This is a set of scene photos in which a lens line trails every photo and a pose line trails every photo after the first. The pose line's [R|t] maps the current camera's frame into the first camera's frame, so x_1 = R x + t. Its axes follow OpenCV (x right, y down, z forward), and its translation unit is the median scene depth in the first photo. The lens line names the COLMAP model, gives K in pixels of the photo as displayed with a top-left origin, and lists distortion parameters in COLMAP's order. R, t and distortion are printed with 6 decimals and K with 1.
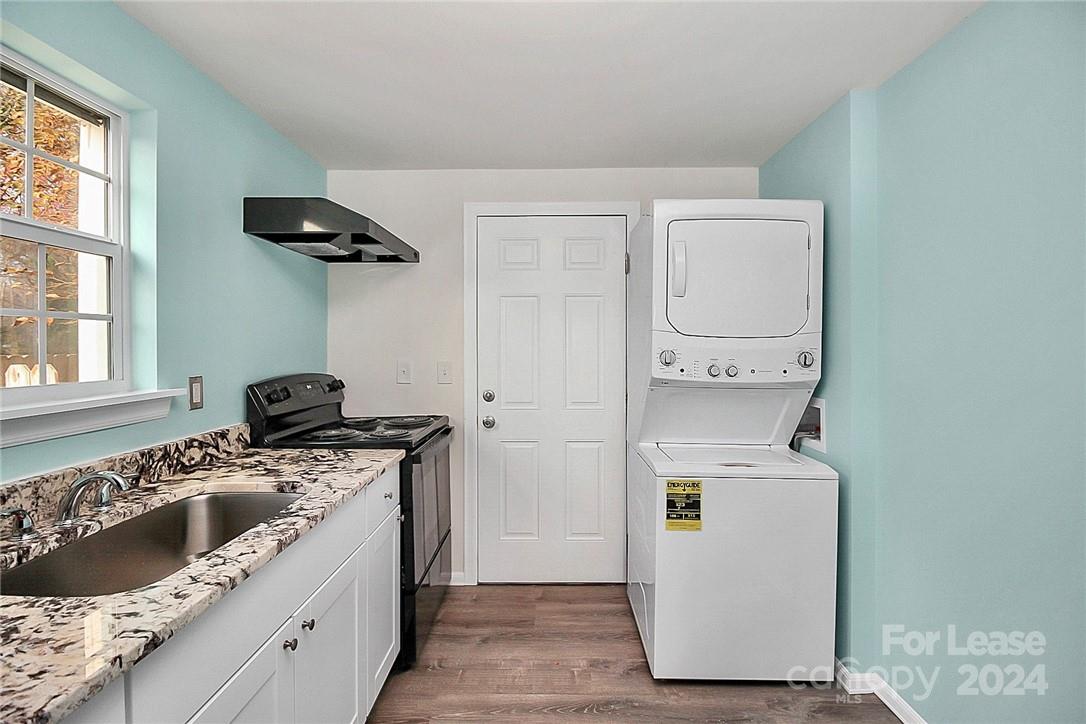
lens RADIAL K [[510.2, 0, 543.6], [0, 510.2, 351.1], [0, 0, 1]] dist [0.003309, -0.012489]
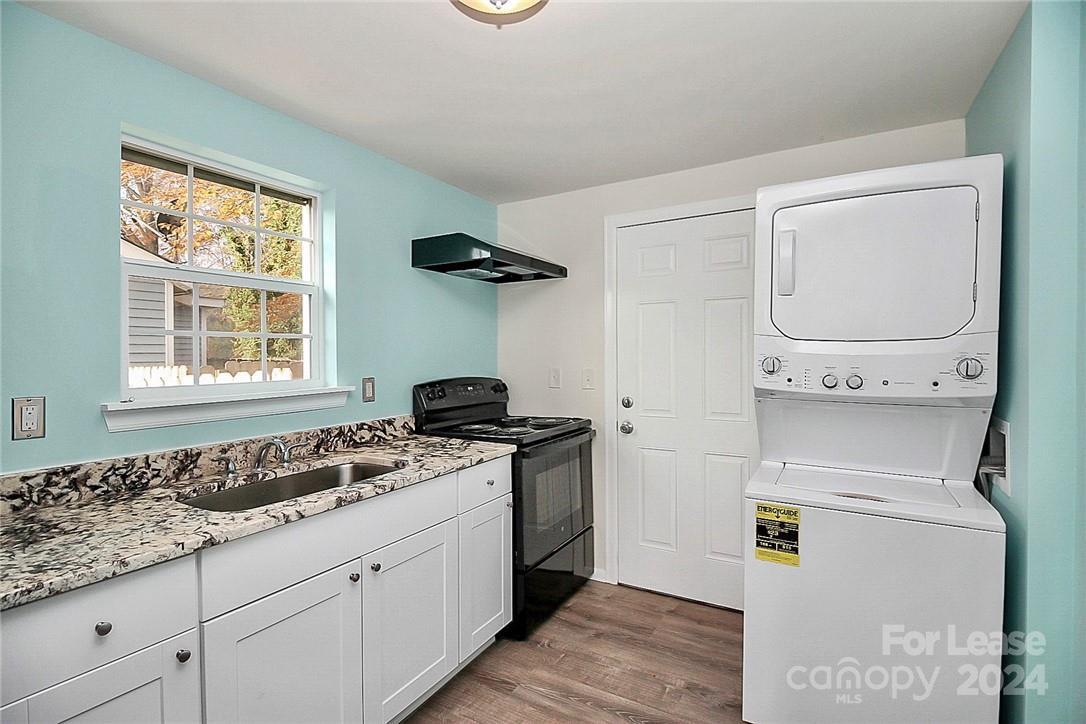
lens RADIAL K [[508.6, 0, 544.1], [0, 508.6, 357.5], [0, 0, 1]] dist [0.003630, -0.012921]
pose [[0.870755, -0.003254, -0.491706, 0.350157], [0.002926, 0.999995, -0.001435, -0.000452], [0.491708, -0.000190, 0.870760, 0.044685]]
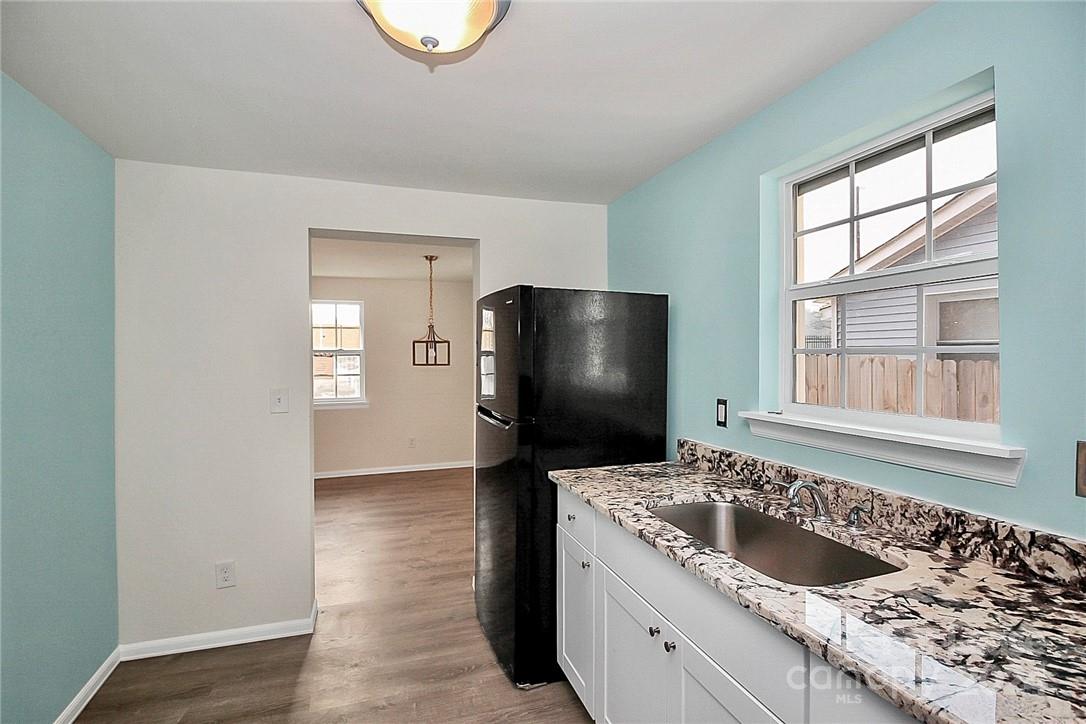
lens RADIAL K [[524.0, 0, 543.0], [0, 524.0, 362.0], [0, 0, 1]] dist [0.001852, -0.013541]
pose [[-0.942327, 0.005486, -0.334648, 0.090269], [-0.001853, 0.999765, 0.021608, -0.046806], [0.334688, 0.020982, -0.942095, 1.196713]]
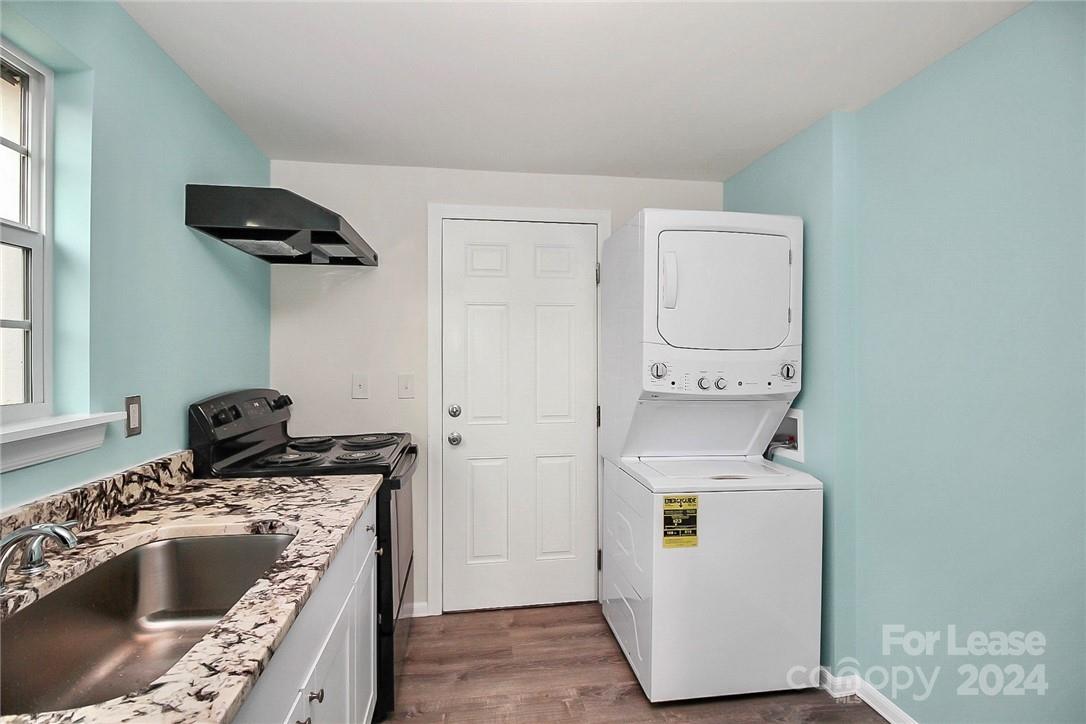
lens RADIAL K [[510.2, 0, 538.3], [0, 510.2, 355.5], [0, 0, 1]] dist [0.000994, -0.011466]
pose [[0.987621, 0.000934, 0.156853, -0.145945], [0.000300, 0.999969, -0.007843, -0.008594], [-0.156856, 0.007793, 0.987591, 0.073385]]
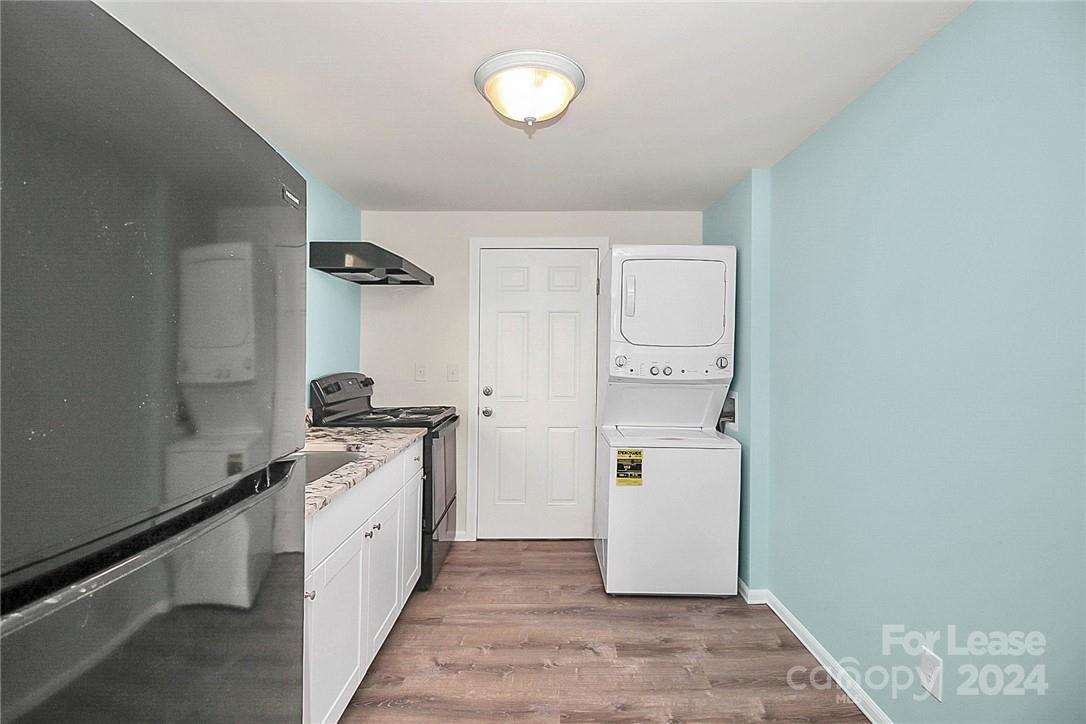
lens RADIAL K [[510.2, 0, 538.3], [0, 510.2, 355.5], [0, 0, 1]] dist [0.000994, -0.011466]
pose [[0.999996, 0.002685, -0.000382, 0.026533], [-0.002685, 0.999996, 0.001331, -0.003199], [0.000386, -0.001330, 0.999999, -0.375336]]
